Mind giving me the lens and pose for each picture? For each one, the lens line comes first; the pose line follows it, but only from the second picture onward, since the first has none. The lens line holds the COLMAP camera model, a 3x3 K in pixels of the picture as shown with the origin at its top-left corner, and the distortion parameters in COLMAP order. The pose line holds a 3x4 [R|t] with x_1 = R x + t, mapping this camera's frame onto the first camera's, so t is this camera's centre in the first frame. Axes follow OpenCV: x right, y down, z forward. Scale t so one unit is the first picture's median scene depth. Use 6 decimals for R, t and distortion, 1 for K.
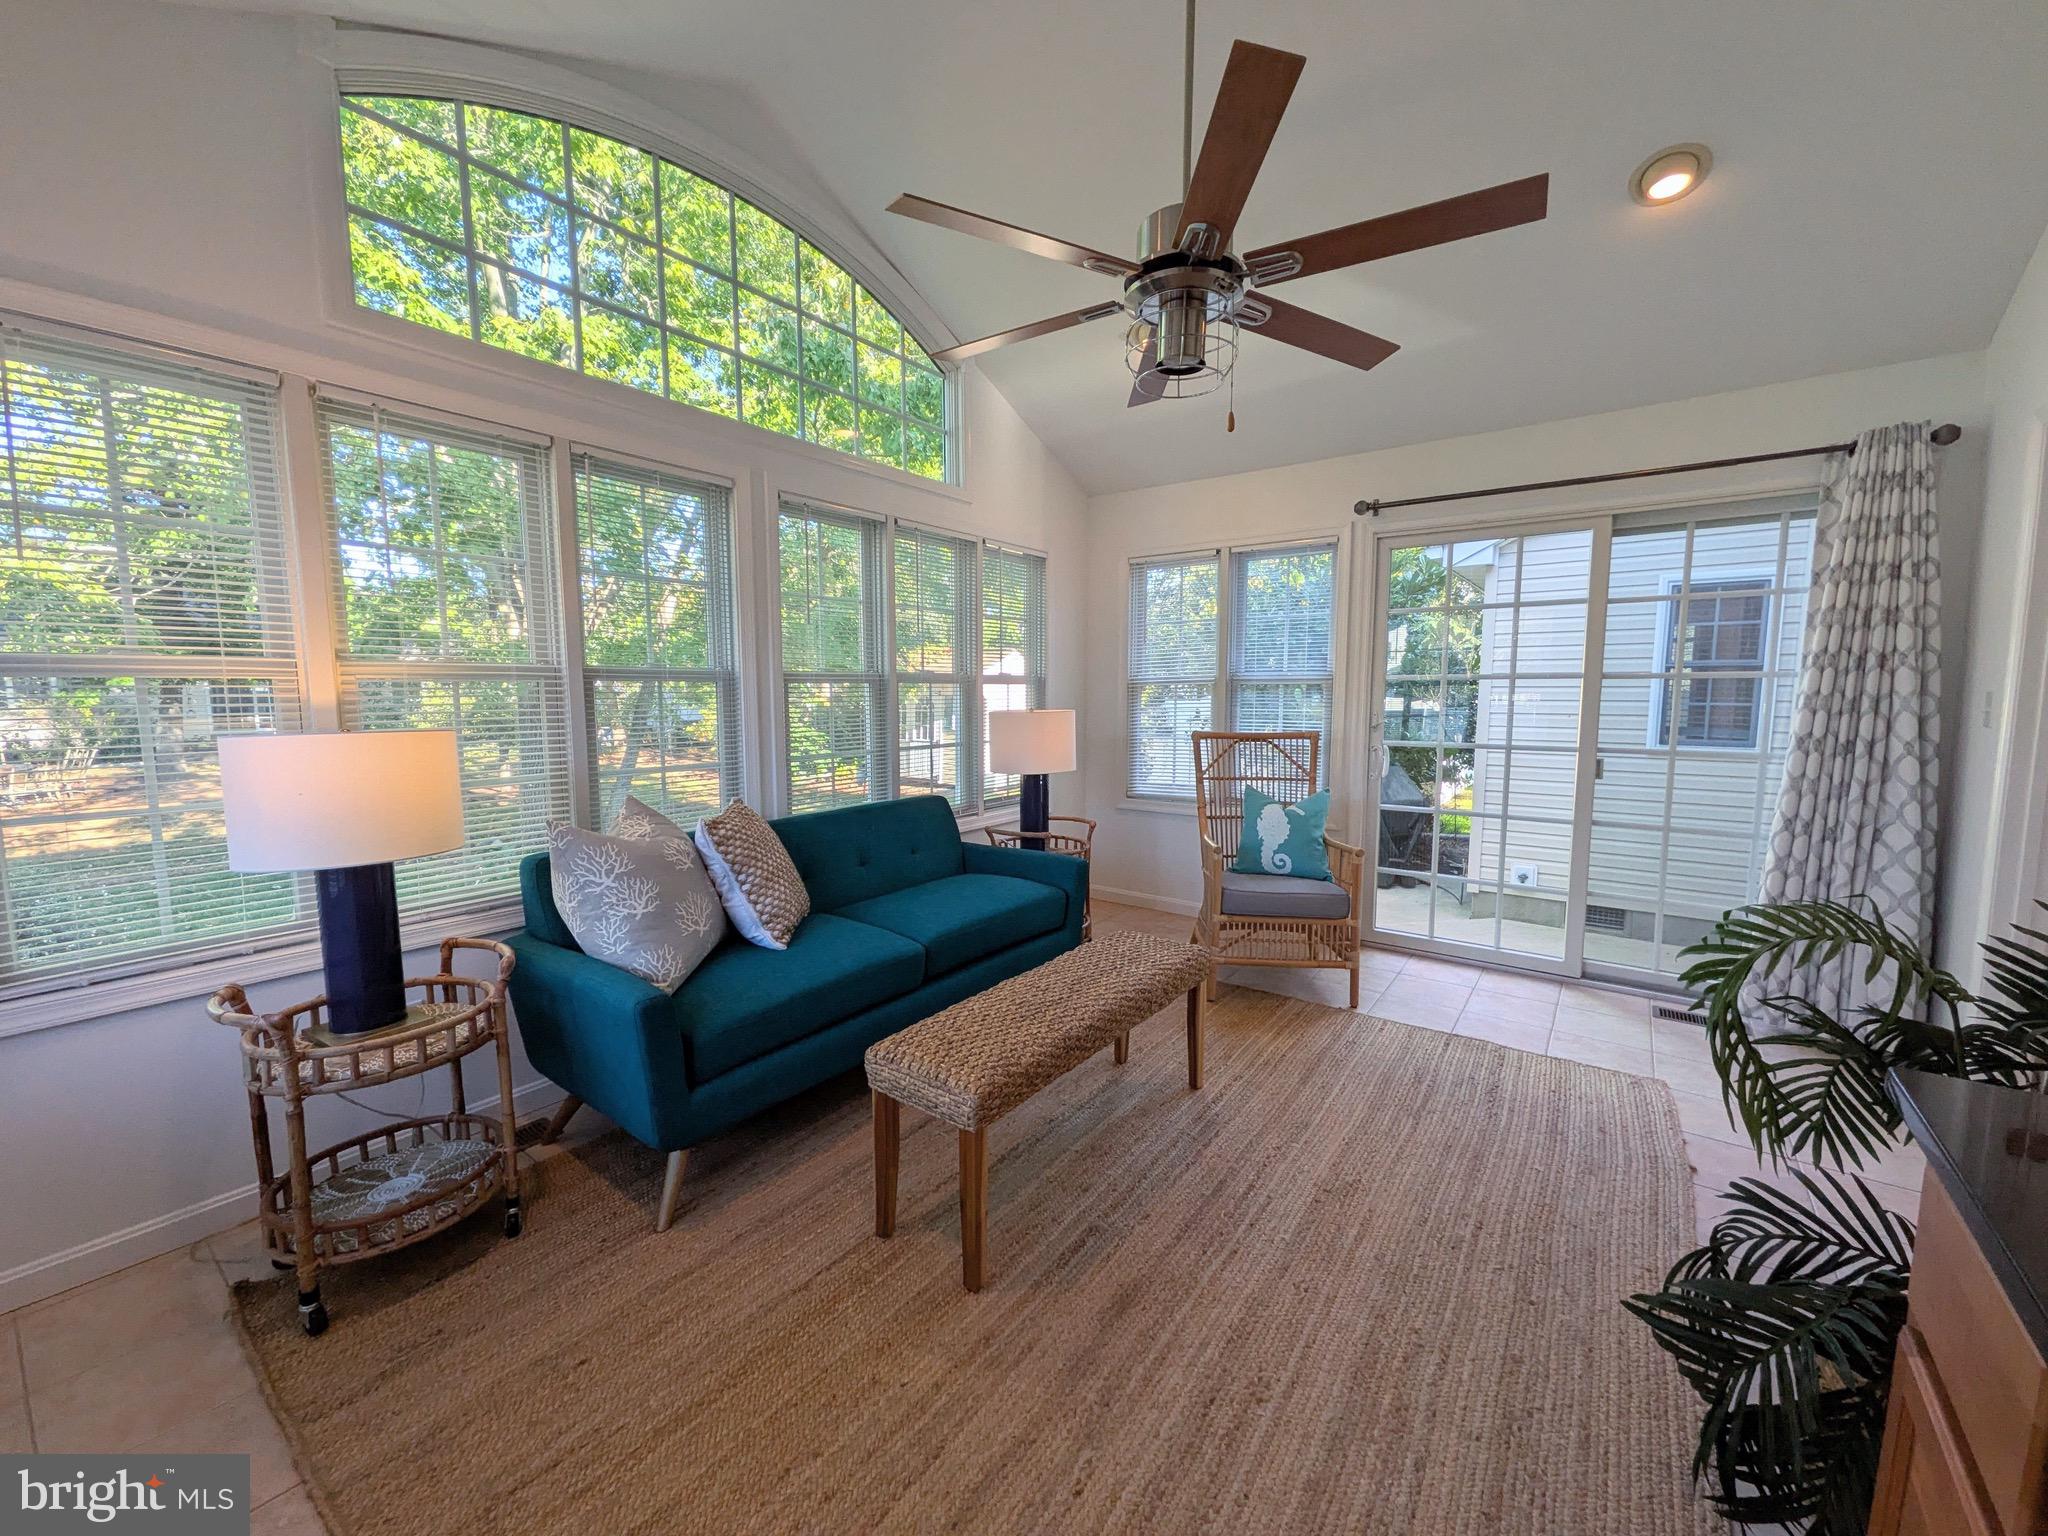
lens RADIAL K [[803.7, 0, 1023.6], [0, 803.7, 773.2], [0, 0, 1]] dist [0.012597, -0.006178]
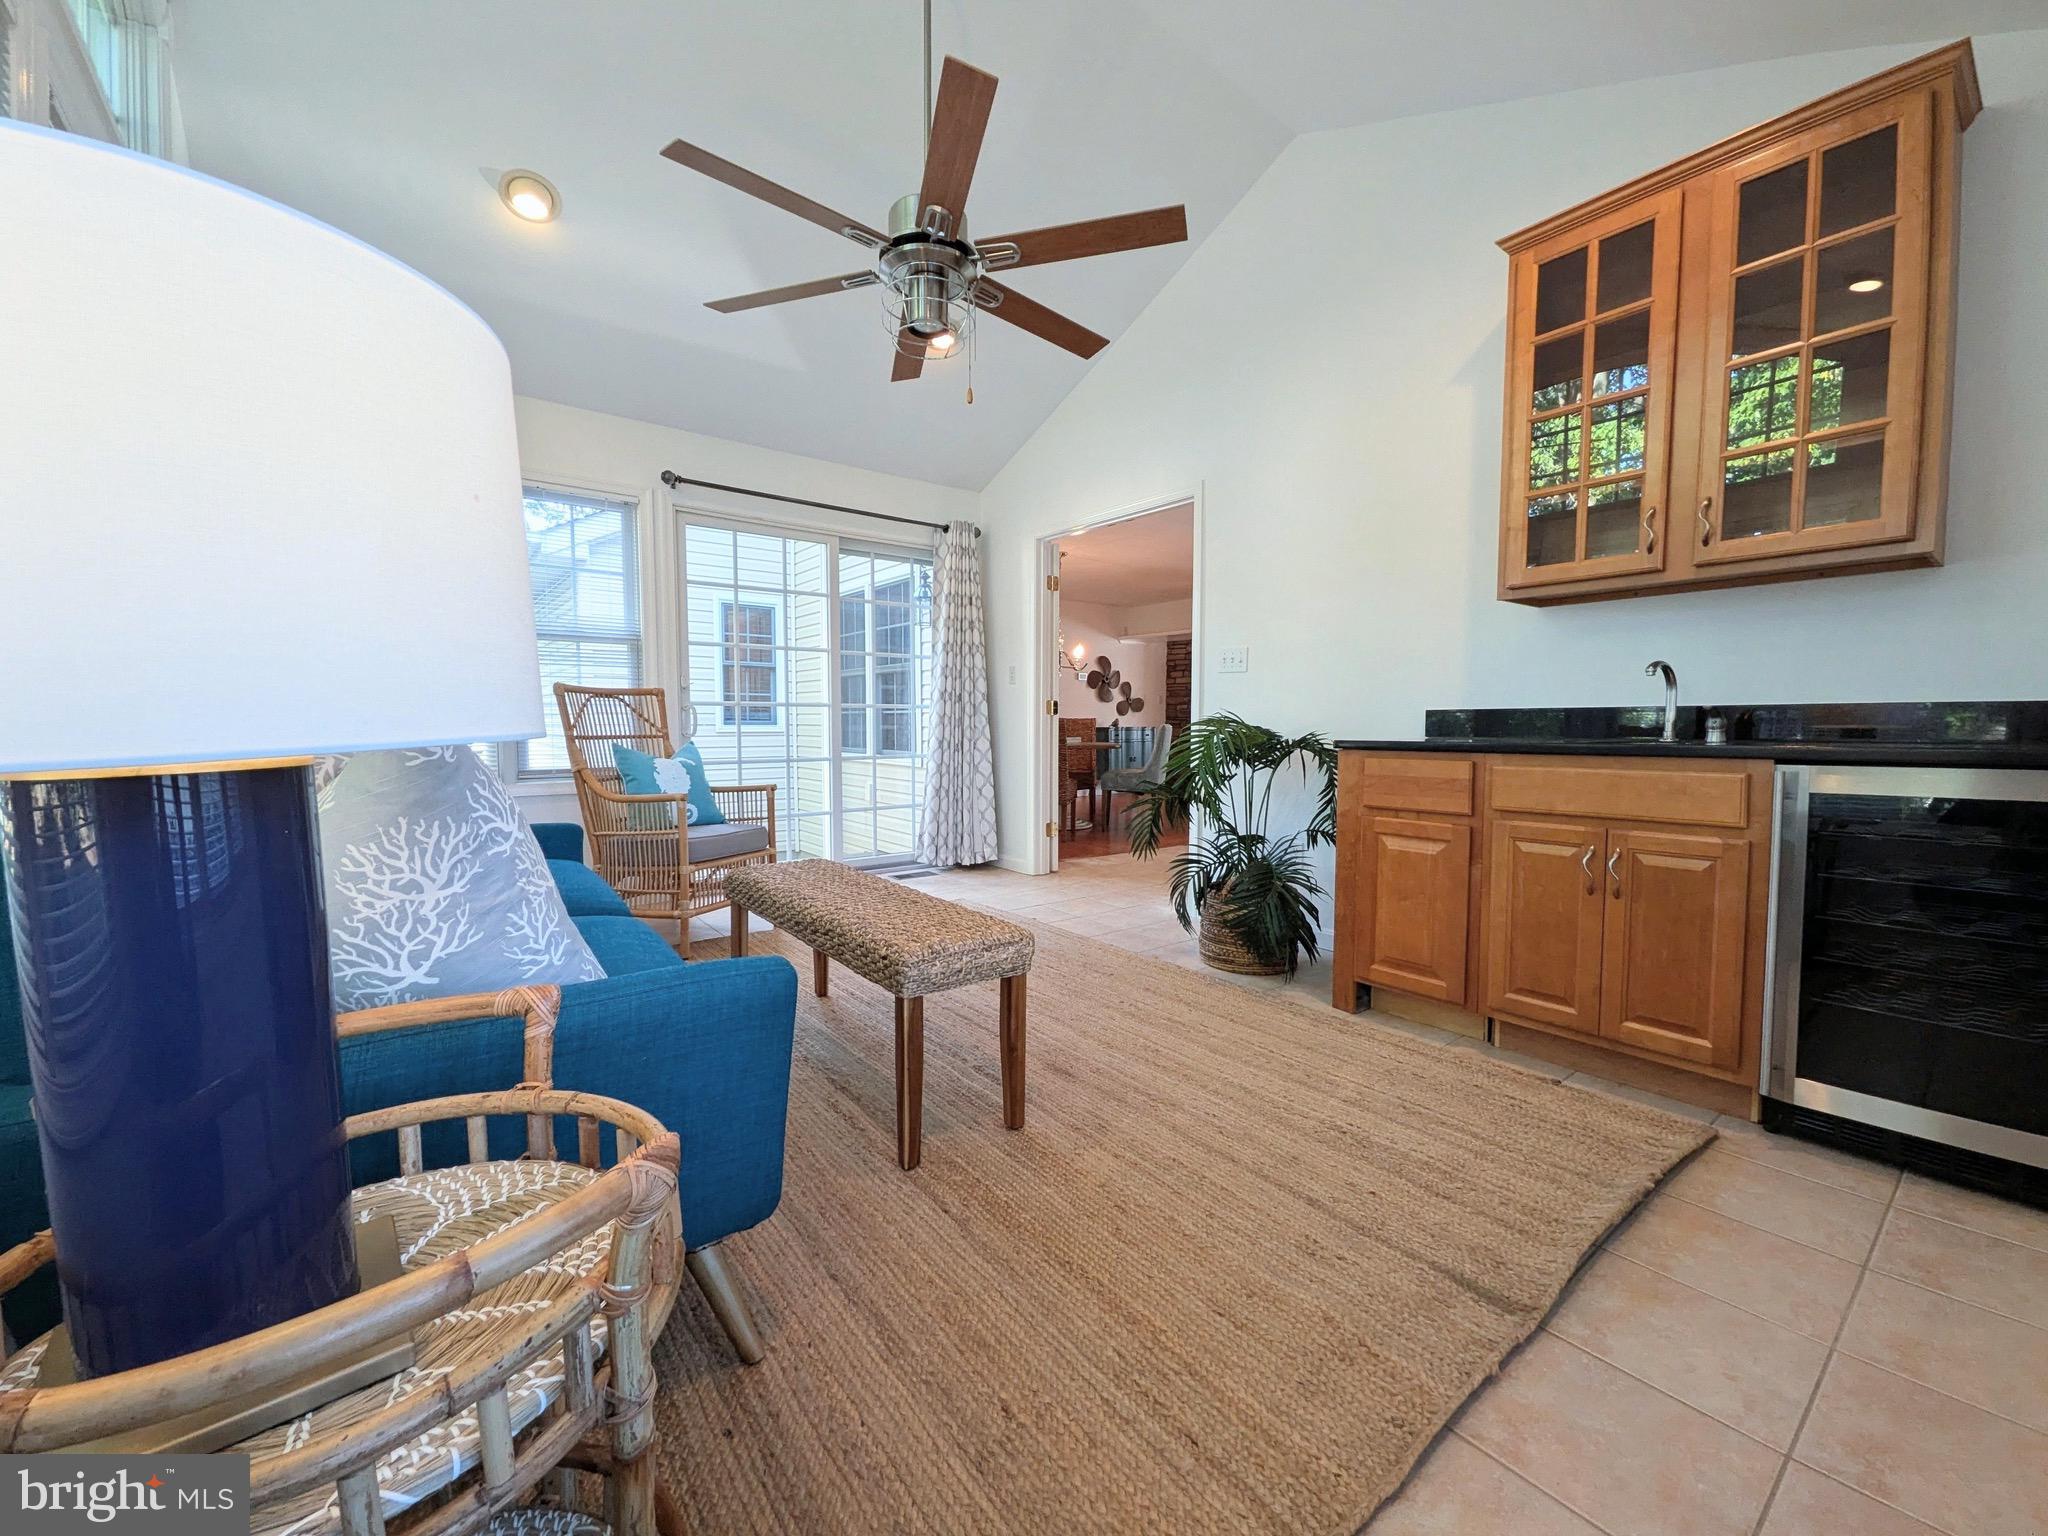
lens RADIAL K [[801.7, 0, 1024.0], [0, 801.7, 768.0], [0, 0, 1]] dist [0.000759, -0.000099]
pose [[0.266420, -0.057805, 0.962122, -0.627534], [0.099799, 0.994489, 0.032115, 0.077425], [-0.958677, 0.087462, 0.270720, 0.395927]]
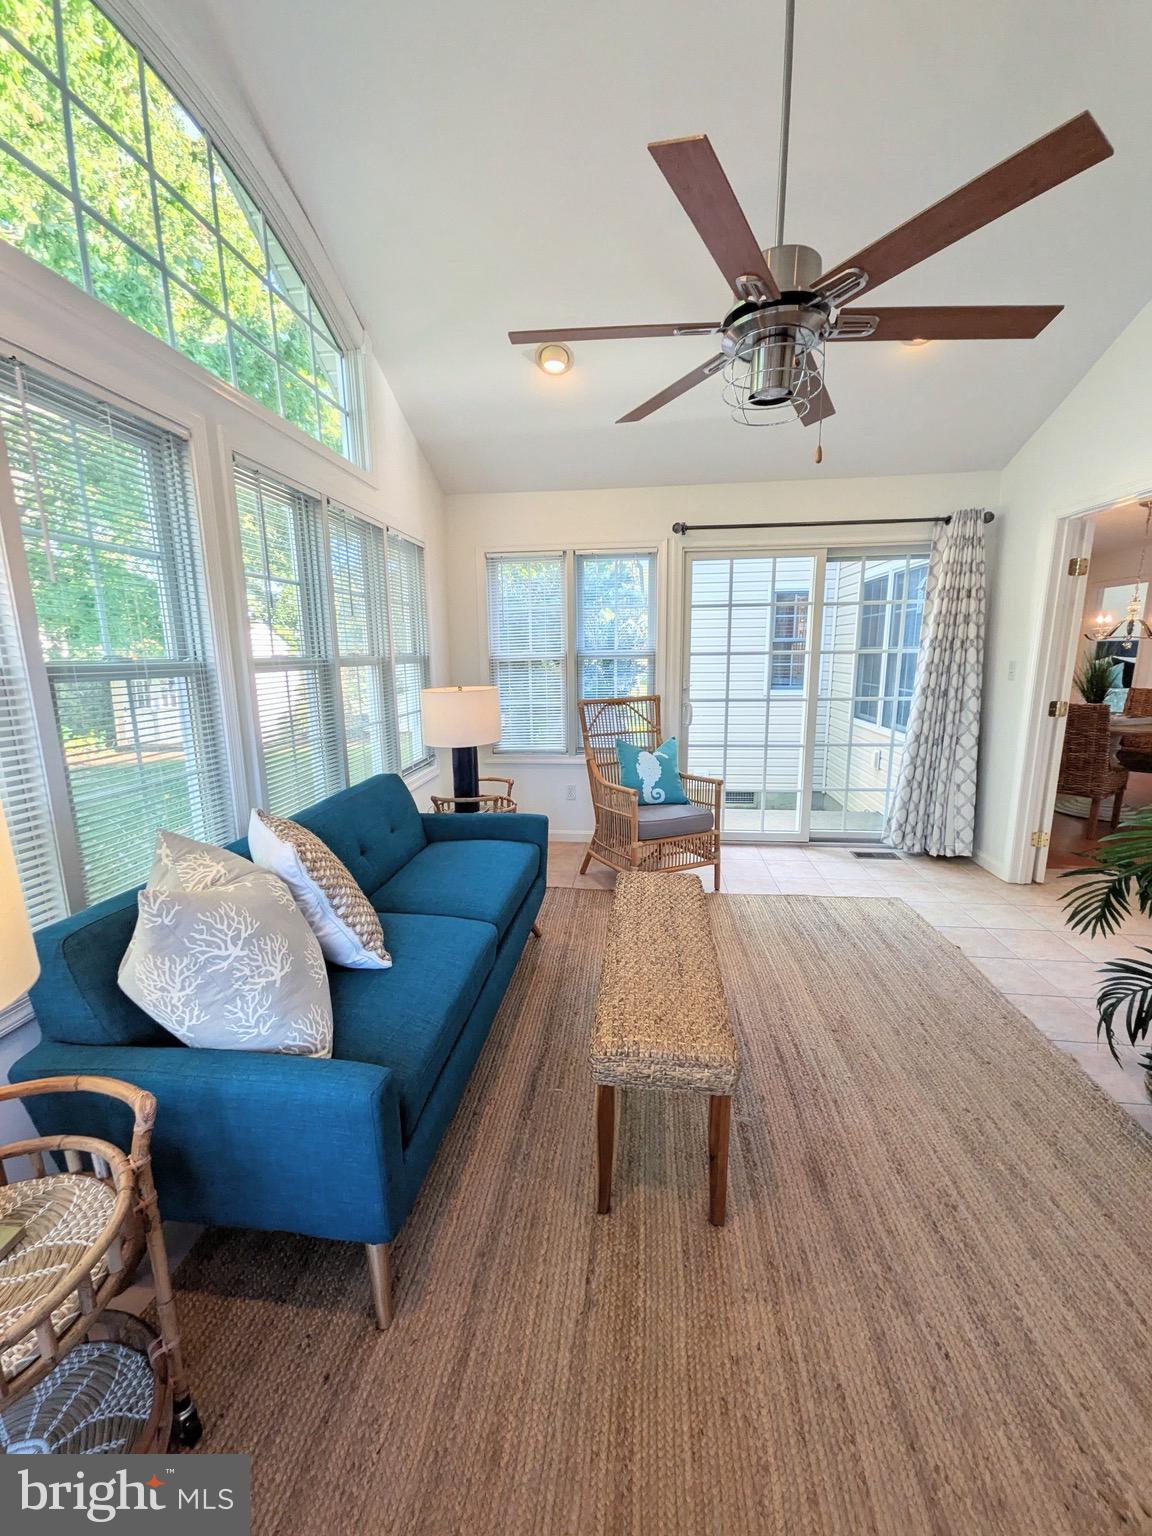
lens RADIAL K [[602.8, 0, 576.0], [0, 602.8, 763.0], [0, 0, 1]] dist [0.012597, -0.006178]
pose [[0.863697, -0.102615, 0.493455, -0.351461], [0.064566, 0.993515, 0.093594, -0.054698], [-0.499859, -0.048977, 0.864721, 0.240457]]
